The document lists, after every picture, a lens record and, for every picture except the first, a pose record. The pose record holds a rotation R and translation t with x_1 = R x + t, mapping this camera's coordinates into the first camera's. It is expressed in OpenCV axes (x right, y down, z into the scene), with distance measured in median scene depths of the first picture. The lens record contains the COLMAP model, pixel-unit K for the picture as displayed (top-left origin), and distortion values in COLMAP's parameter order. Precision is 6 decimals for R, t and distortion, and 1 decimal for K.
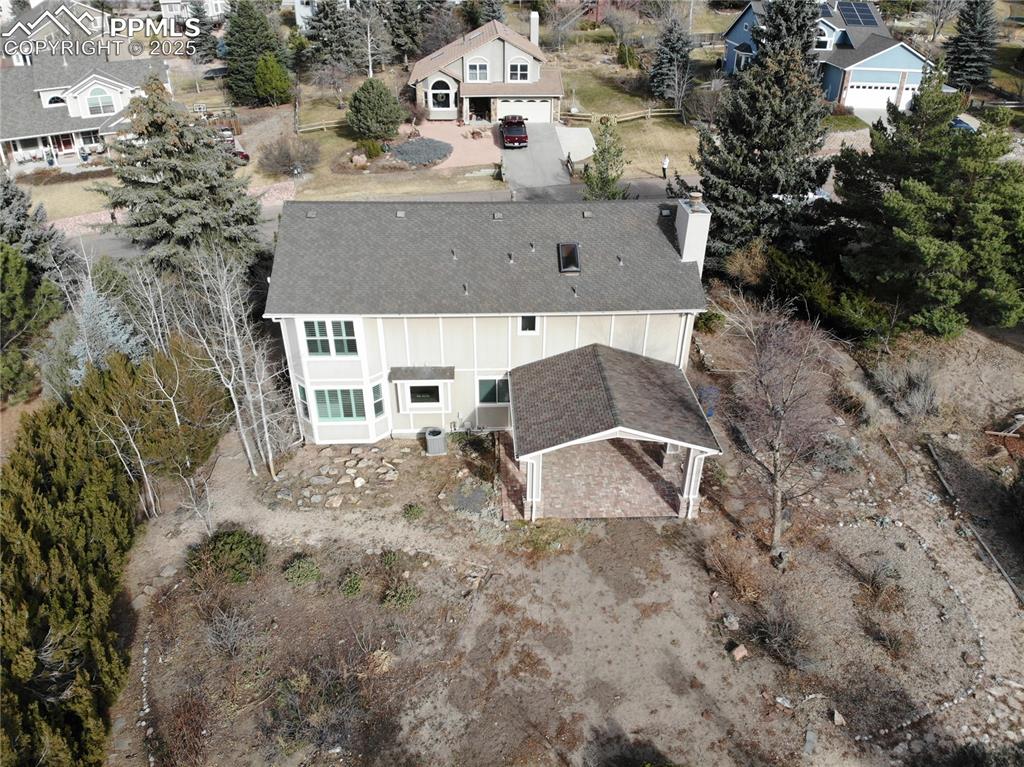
lens RADIAL K [[730.1, 0, 512.5], [0, 730.1, 391.0], [0, 0, 1]] dist [0.111645, -0.241920]
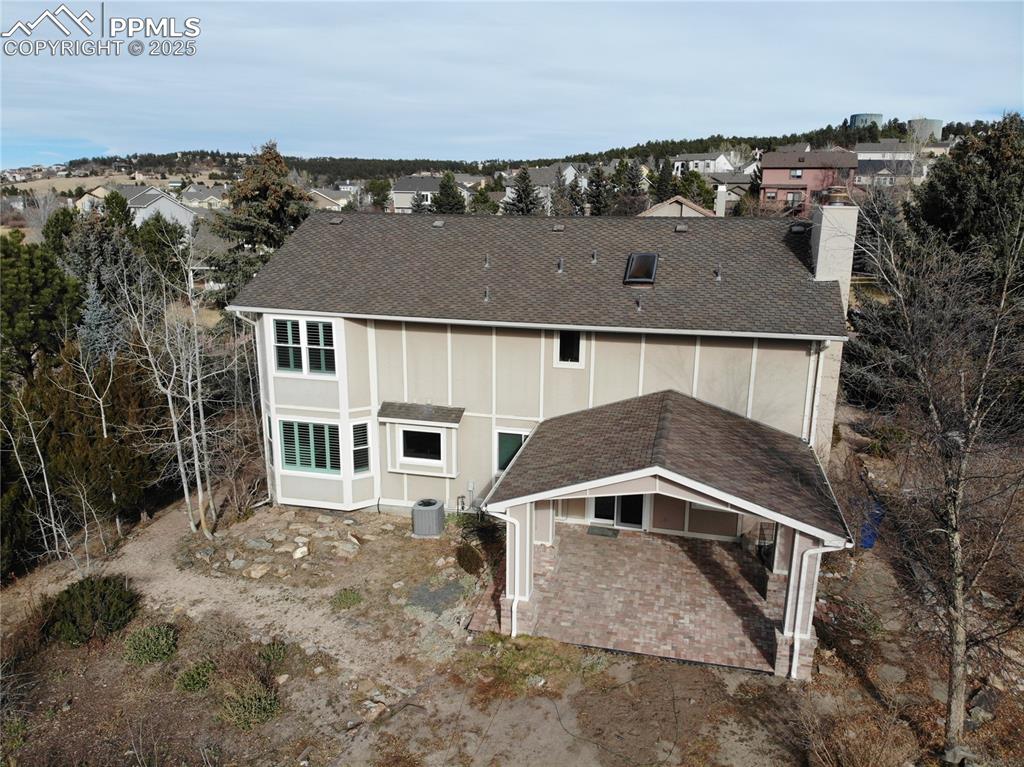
lens RADIAL K [[738.9, 0, 512.0], [0, 738.9, 383.5], [0, 0, 1]] dist [0.107054, -0.322795]
pose [[0.956988, 0.070839, -0.281347, 0.168797], [-0.154681, 0.944993, -0.288206, 0.147474], [0.245455, 0.319329, 0.915304, 0.361121]]
